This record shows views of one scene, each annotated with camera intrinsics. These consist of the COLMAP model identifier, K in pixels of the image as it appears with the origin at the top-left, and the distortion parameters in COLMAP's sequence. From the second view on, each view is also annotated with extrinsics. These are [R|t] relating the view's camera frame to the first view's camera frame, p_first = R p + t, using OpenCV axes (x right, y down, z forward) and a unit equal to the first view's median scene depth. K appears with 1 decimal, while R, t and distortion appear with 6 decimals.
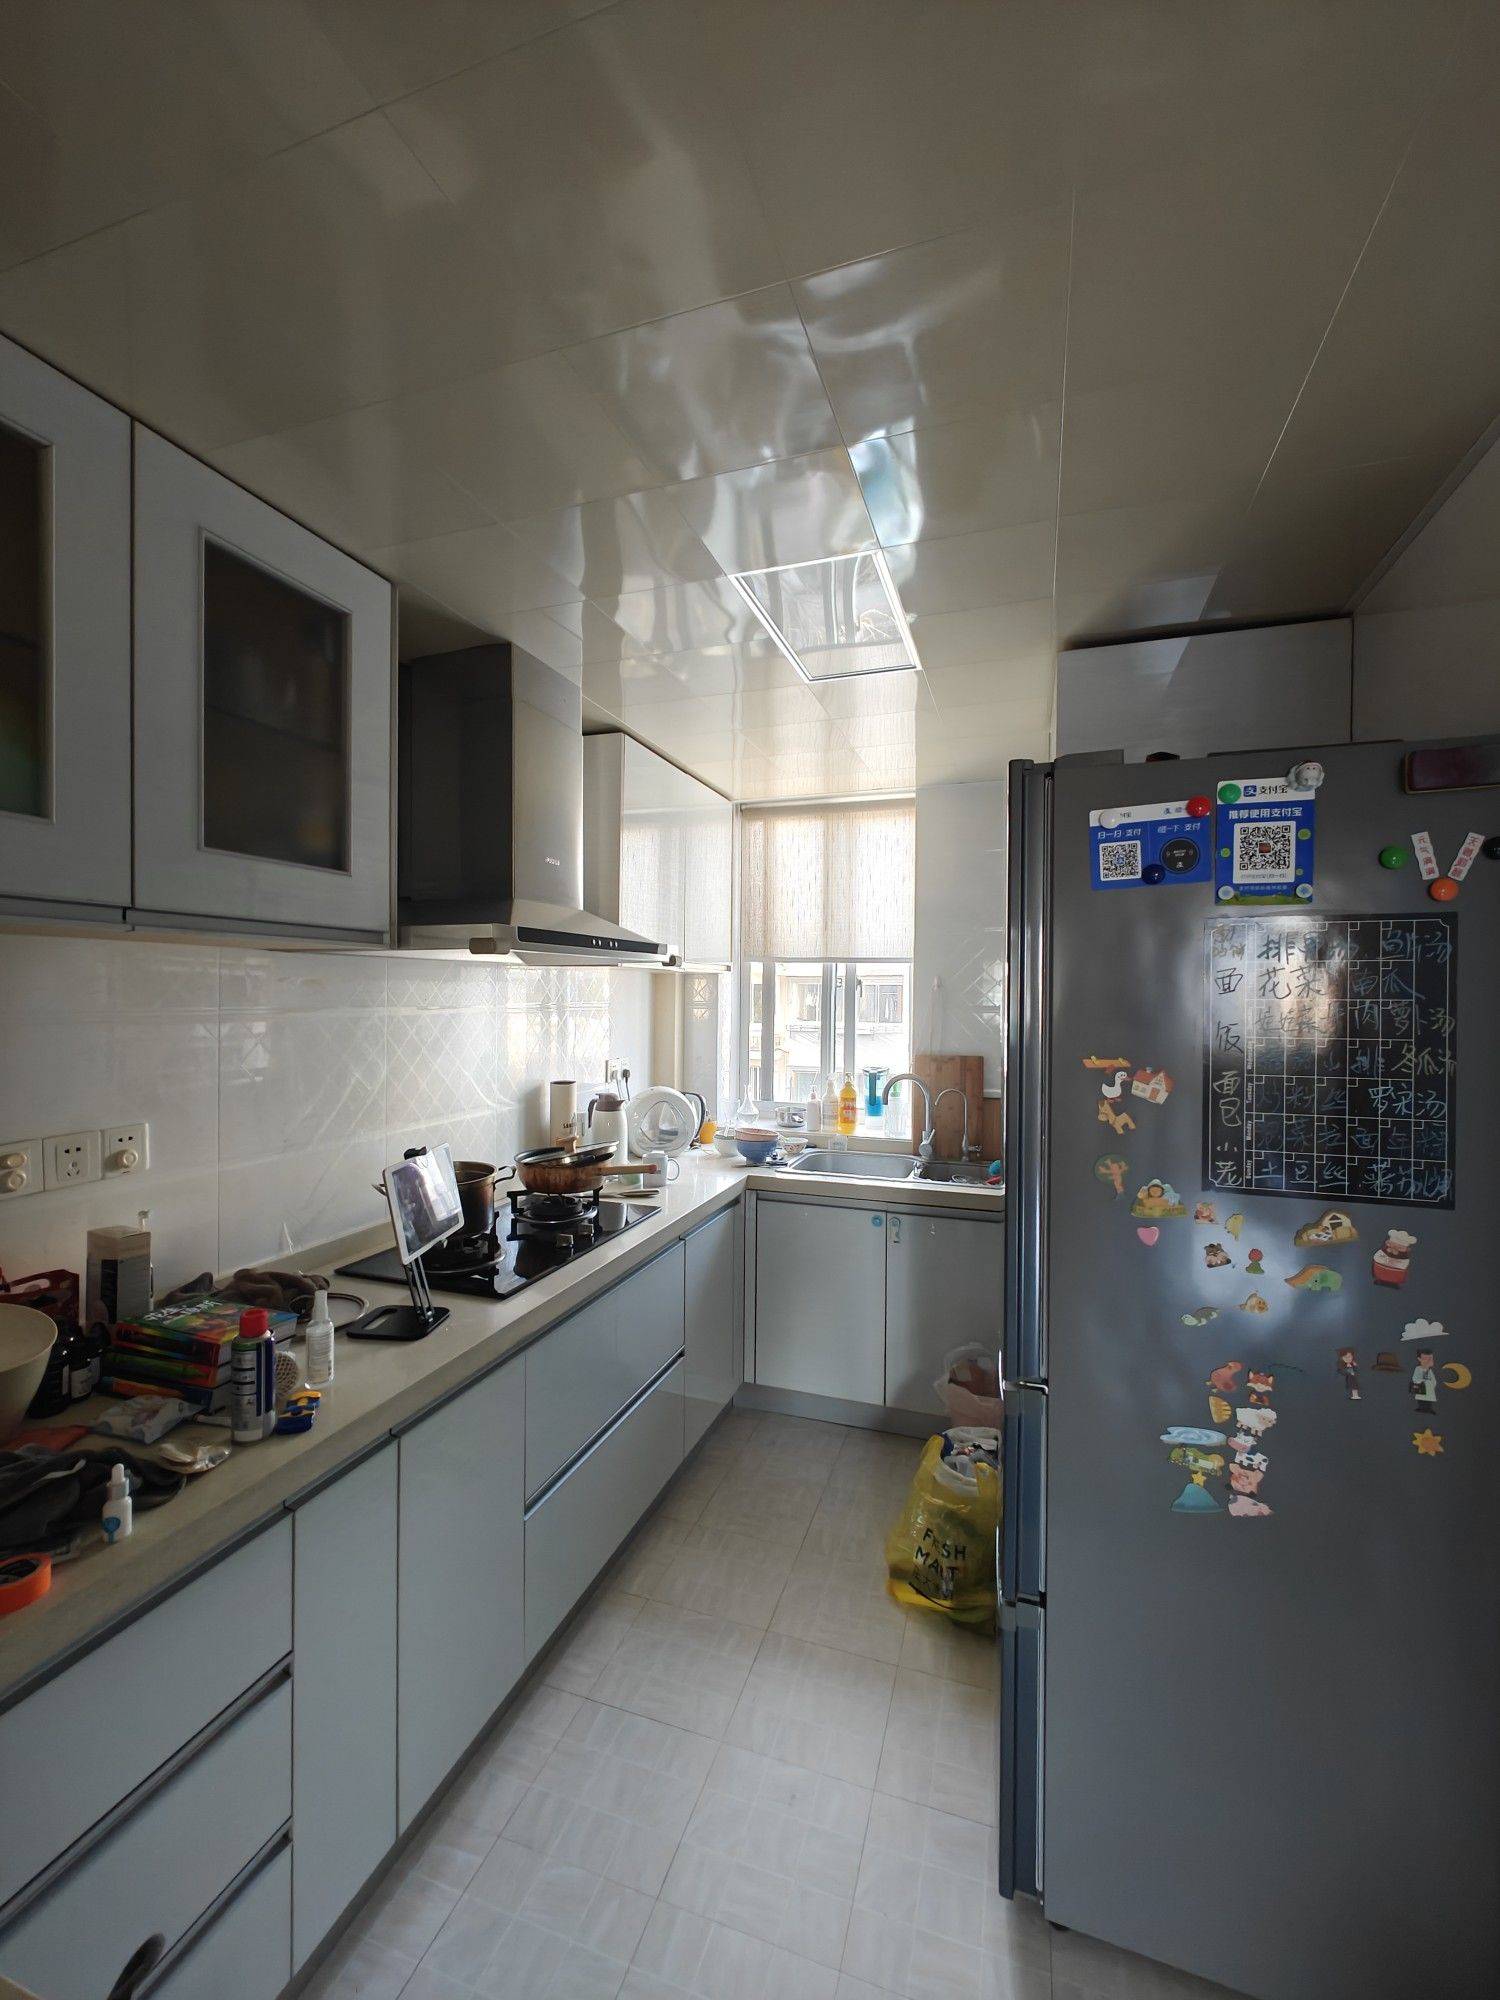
lens RADIAL K [[833.6, 0, 743.9], [0, 833.6, 1003.3], [0, 0, 1]] dist [-0.005005, -0.000280]
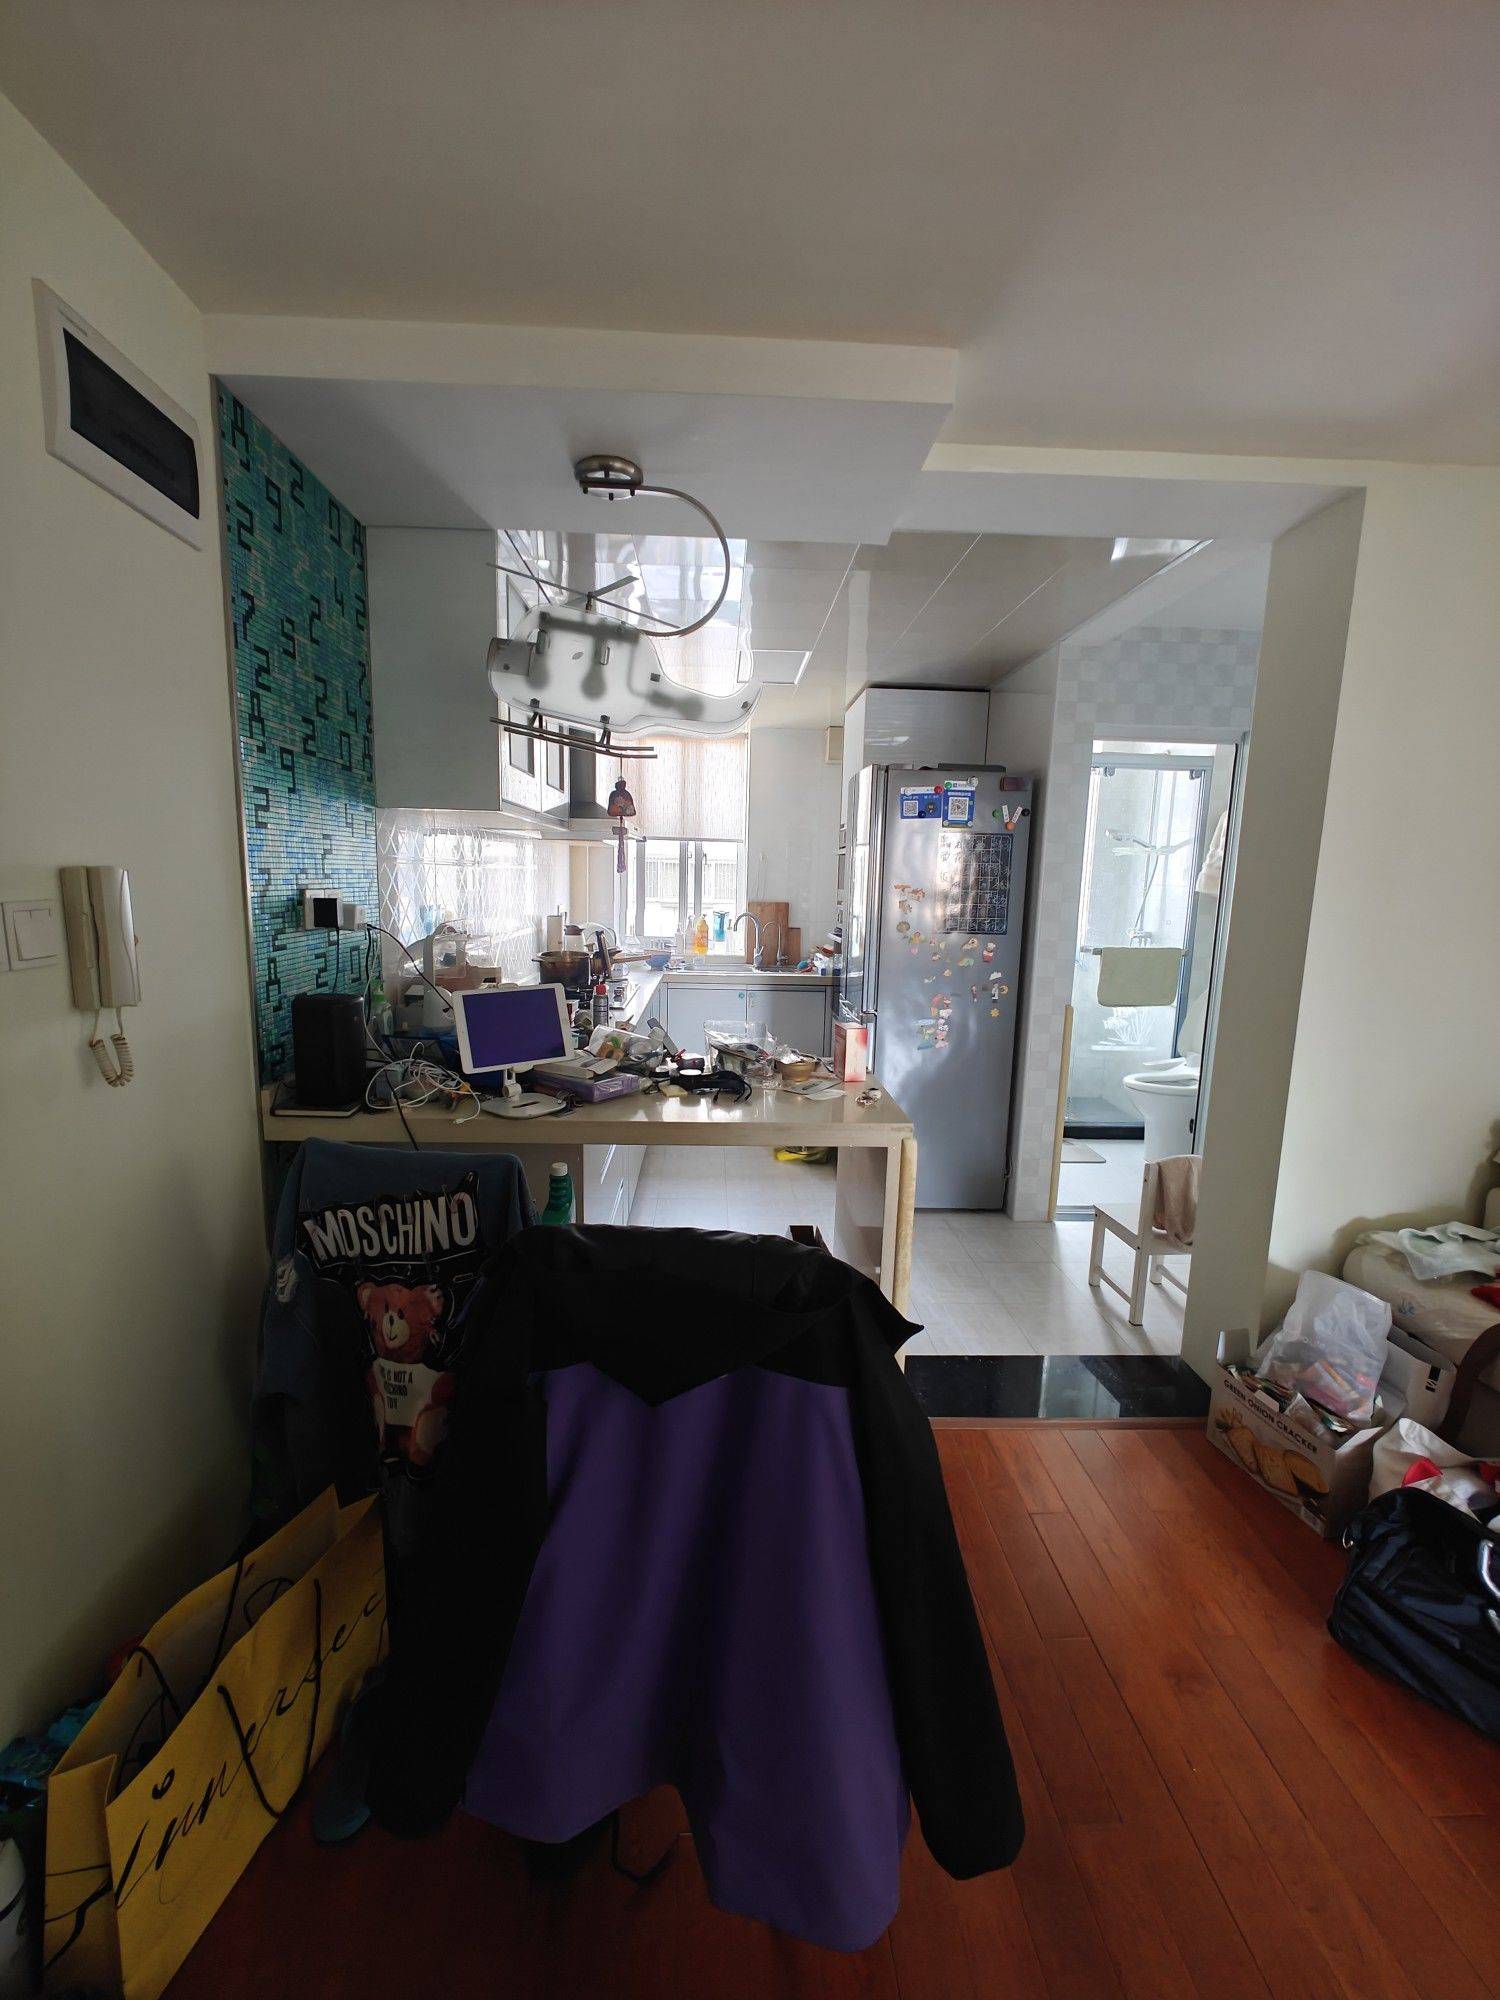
lens RADIAL K [[833.6, 0, 751.4], [0, 833.6, 1018.5], [0, 0, 1]] dist [-0.005005, -0.000280]
pose [[0.928398, -0.047451, 0.368544, -1.022103], [-0.012842, 0.987123, 0.159445, 0.071699], [-0.371364, -0.152761, 0.915834, -1.328623]]
